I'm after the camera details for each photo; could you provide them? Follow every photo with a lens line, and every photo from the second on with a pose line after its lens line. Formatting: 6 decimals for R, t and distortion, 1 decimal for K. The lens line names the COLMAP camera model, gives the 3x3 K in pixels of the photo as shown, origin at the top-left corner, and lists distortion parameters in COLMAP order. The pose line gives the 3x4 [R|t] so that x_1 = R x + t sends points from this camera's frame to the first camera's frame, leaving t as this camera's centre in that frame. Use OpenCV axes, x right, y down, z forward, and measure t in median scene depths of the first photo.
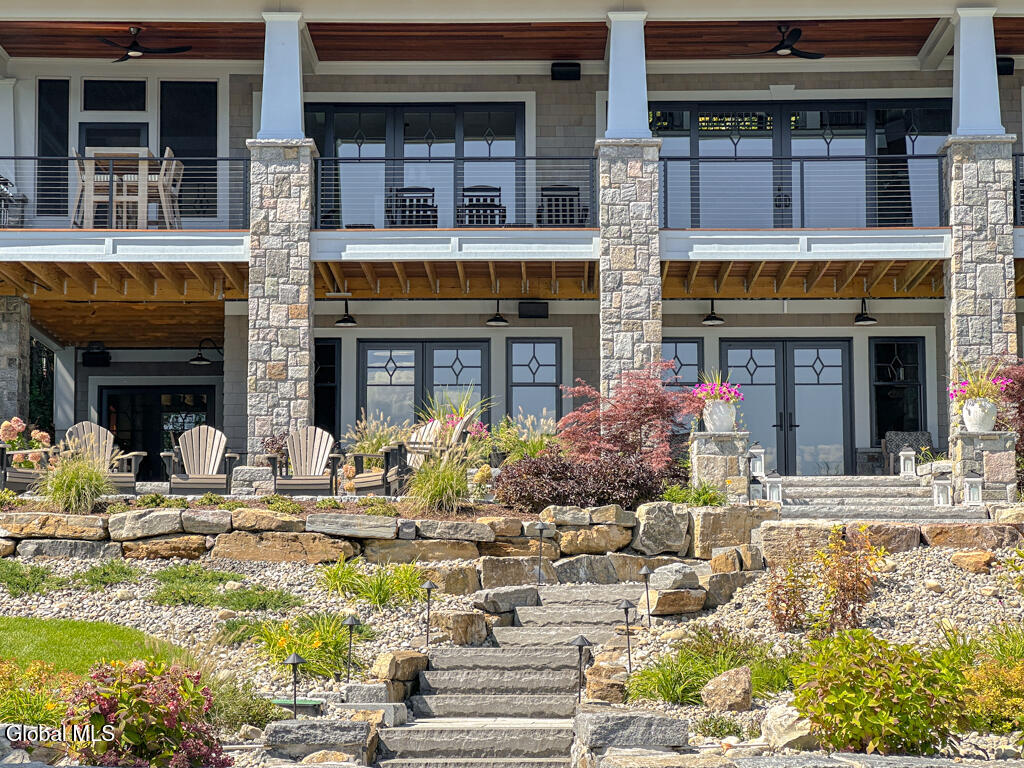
lens RADIAL K [[2292.6, 0, 491.1], [0, 2292.6, 387.2], [0, 0, 1]] dist [-0.093403, 4.066613]
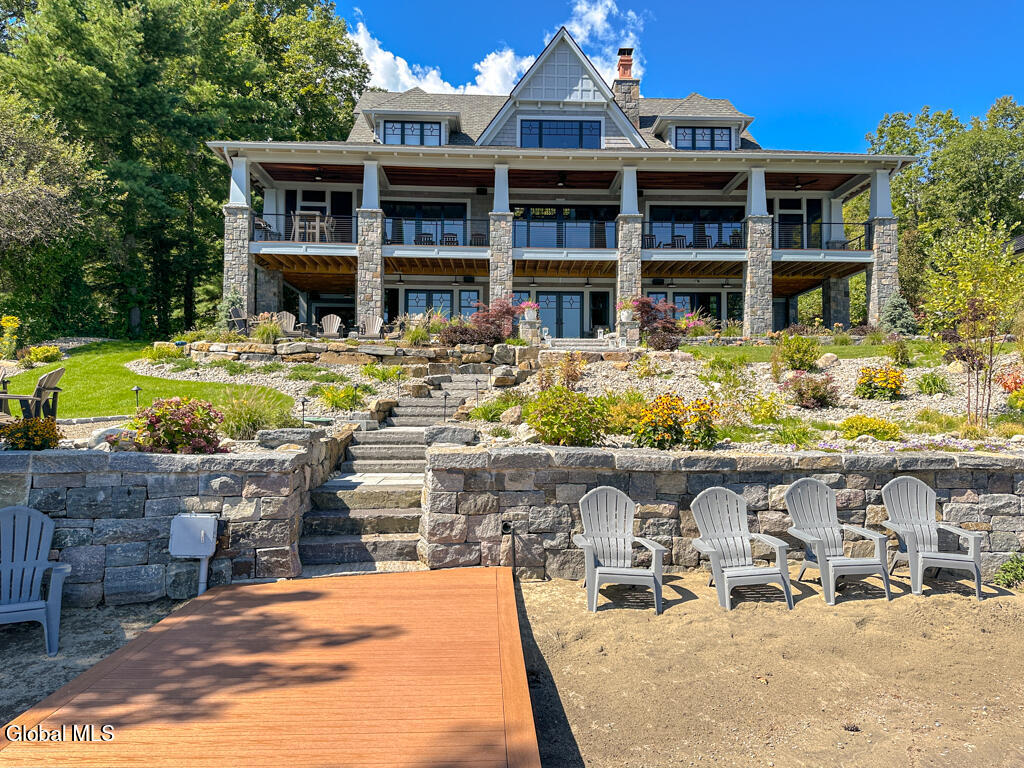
lens RADIAL K [[708.5, 0, 512.0], [0, 708.5, 384.0], [0, 0, 1]] dist [0.088623, -0.002133]
pose [[0.998914, 0.009596, 0.045604, 0.036699], [-0.013434, 0.996323, 0.084611, 0.020926], [-0.044624, -0.085132, 0.995370, 0.153365]]
